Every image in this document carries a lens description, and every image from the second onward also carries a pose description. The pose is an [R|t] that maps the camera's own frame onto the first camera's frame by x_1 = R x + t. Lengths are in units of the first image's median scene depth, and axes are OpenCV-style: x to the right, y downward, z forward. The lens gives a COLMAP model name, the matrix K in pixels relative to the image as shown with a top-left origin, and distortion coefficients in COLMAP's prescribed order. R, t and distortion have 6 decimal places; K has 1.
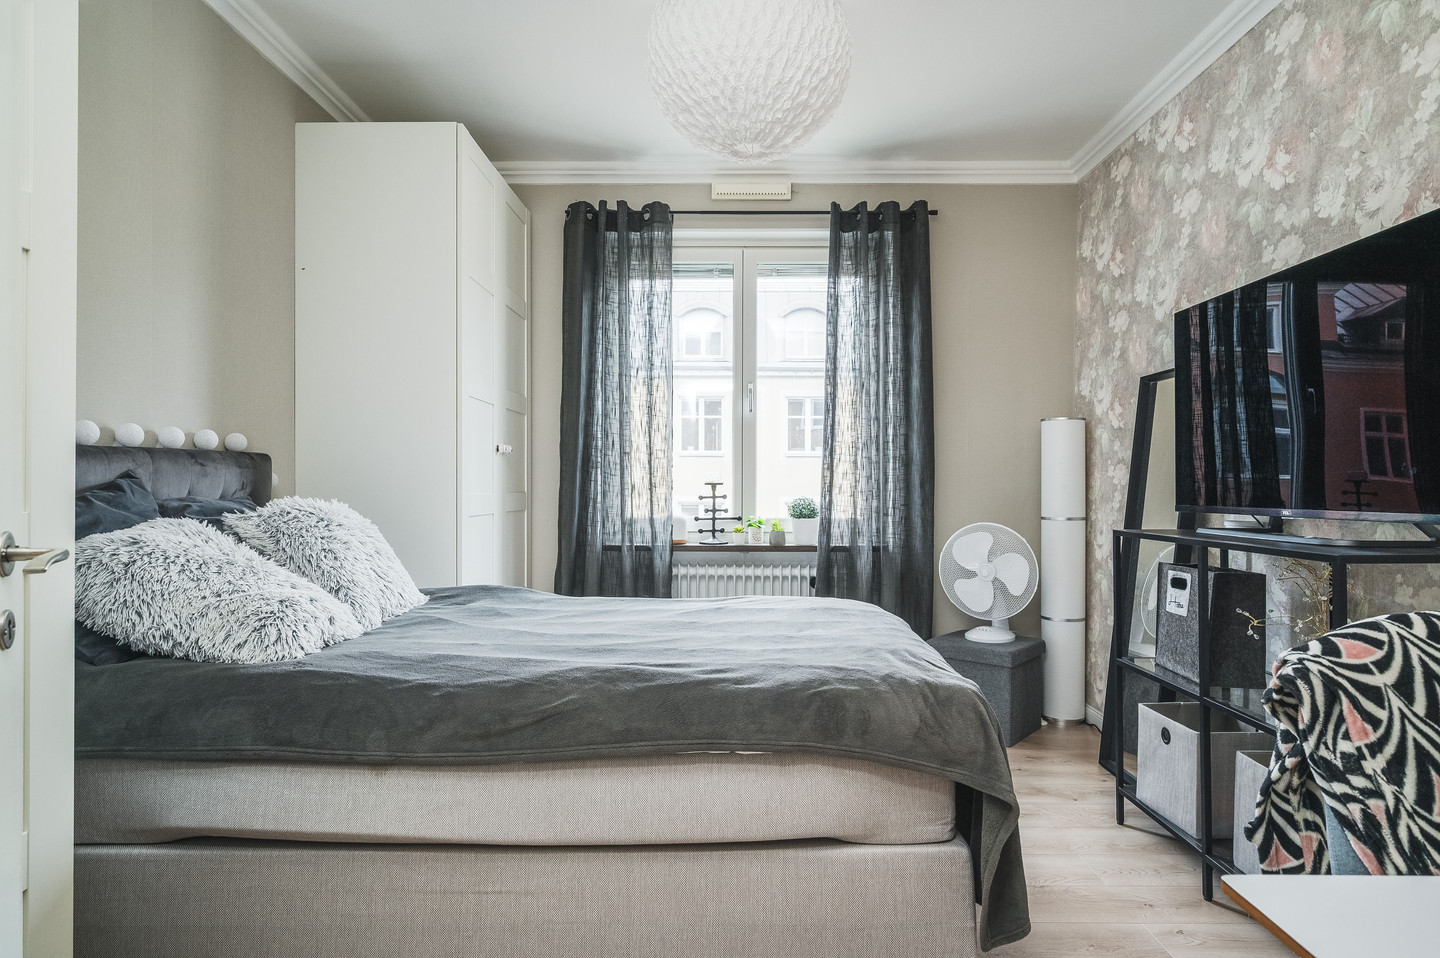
lens RADIAL K [[844.1, 0, 717.7], [0, 844.1, 488.8], [0, 0, 1]] dist [-0.000698, -0.000277]
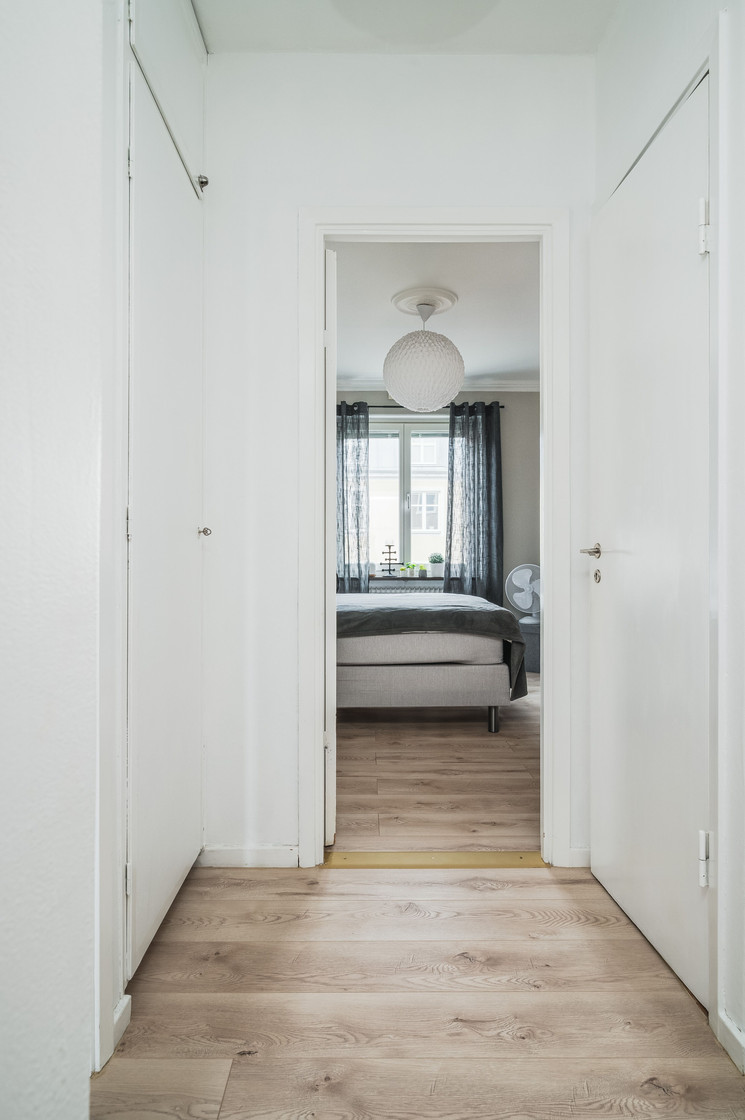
lens RADIAL K [[656.5, 0, 372.5], [0, 656.5, 560.0], [0, 0, 1]] dist [-0.000698, -0.000277]
pose [[0.999342, -0.003785, 0.036072, -0.100965], [0.003737, 0.999992, 0.001396, 0.025386], [-0.036077, -0.001260, 0.999348, -0.508776]]
